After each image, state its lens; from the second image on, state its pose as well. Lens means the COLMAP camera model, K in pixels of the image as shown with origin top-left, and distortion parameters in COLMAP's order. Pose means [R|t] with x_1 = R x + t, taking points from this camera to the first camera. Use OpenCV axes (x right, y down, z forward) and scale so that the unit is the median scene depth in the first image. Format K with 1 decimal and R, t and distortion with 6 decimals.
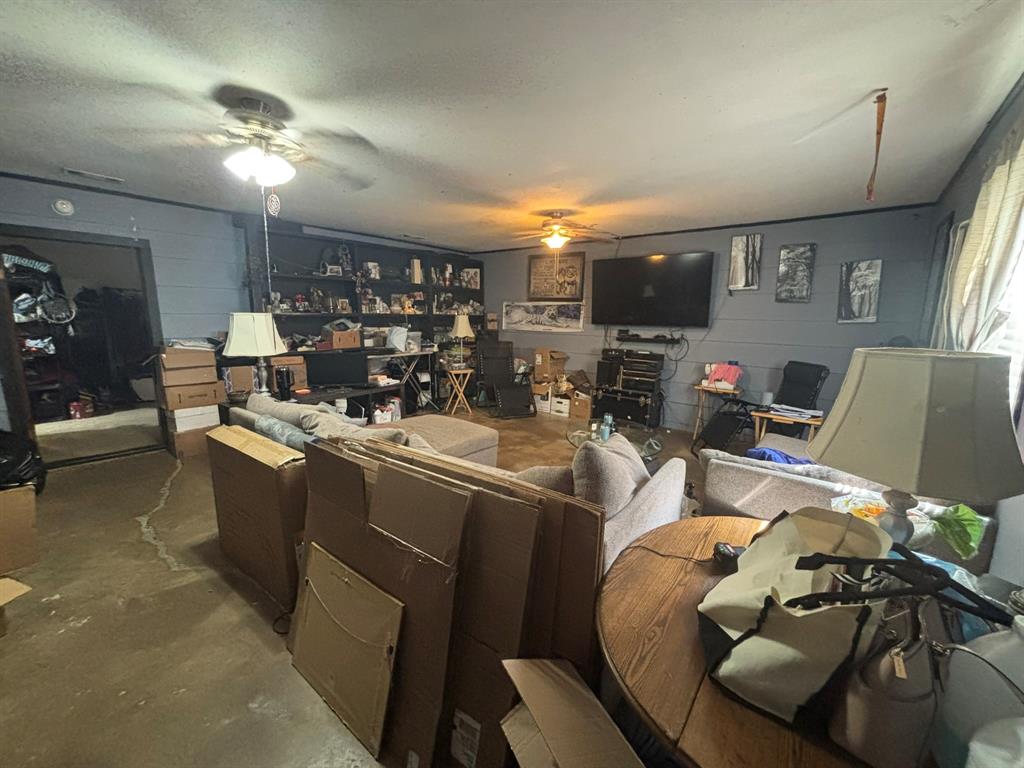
lens RADIAL K [[410.9, 0, 512.0], [0, 410.9, 384.0], [0, 0, 1]] dist [0.000160, -0.000046]
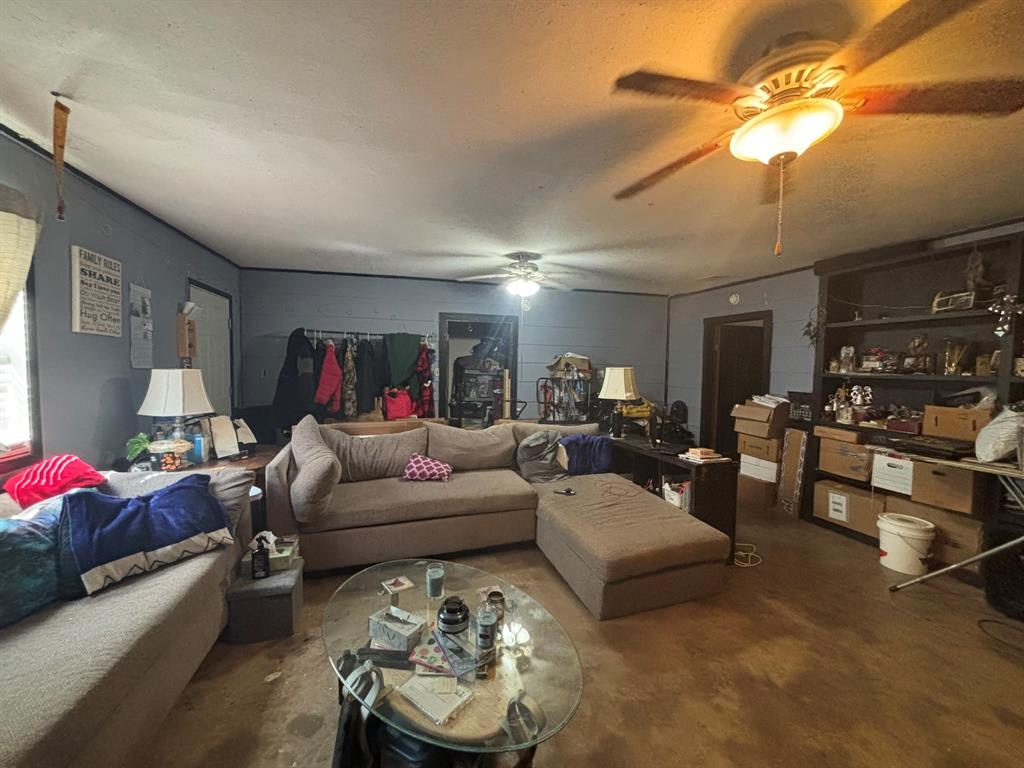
lens RADIAL K [[413.0, 0, 512.0], [0, 413.0, 384.0], [0, 0, 1]] dist [-0.000328, -0.000054]
pose [[-0.561338, 0.023423, -0.827255, 0.363521], [-0.159718, 0.977741, 0.136061, -0.134824], [0.812028, 0.208504, -0.545102, 0.785834]]
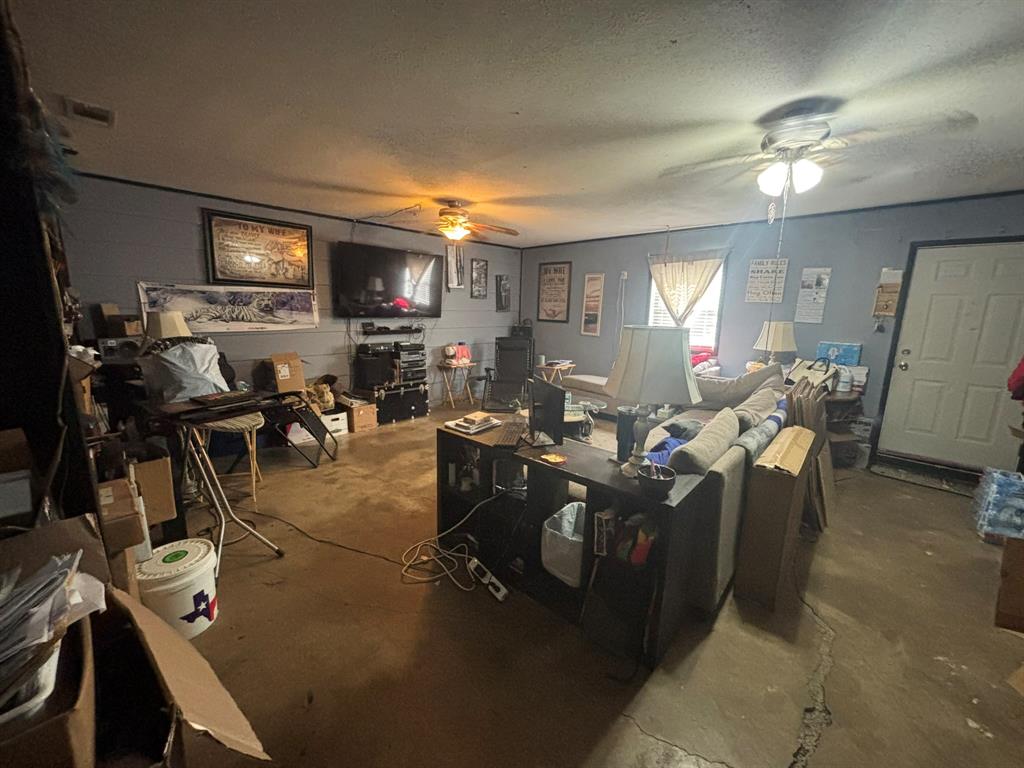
lens RADIAL K [[410.9, 0, 512.0], [0, 410.9, 384.0], [0, 0, 1]] dist [0.000160, -0.000046]
pose [[0.057447, -0.197646, 0.978589, -0.660897], [0.148662, 0.970973, 0.187381, -0.125537], [-0.987218, 0.134714, 0.085162, 0.630421]]
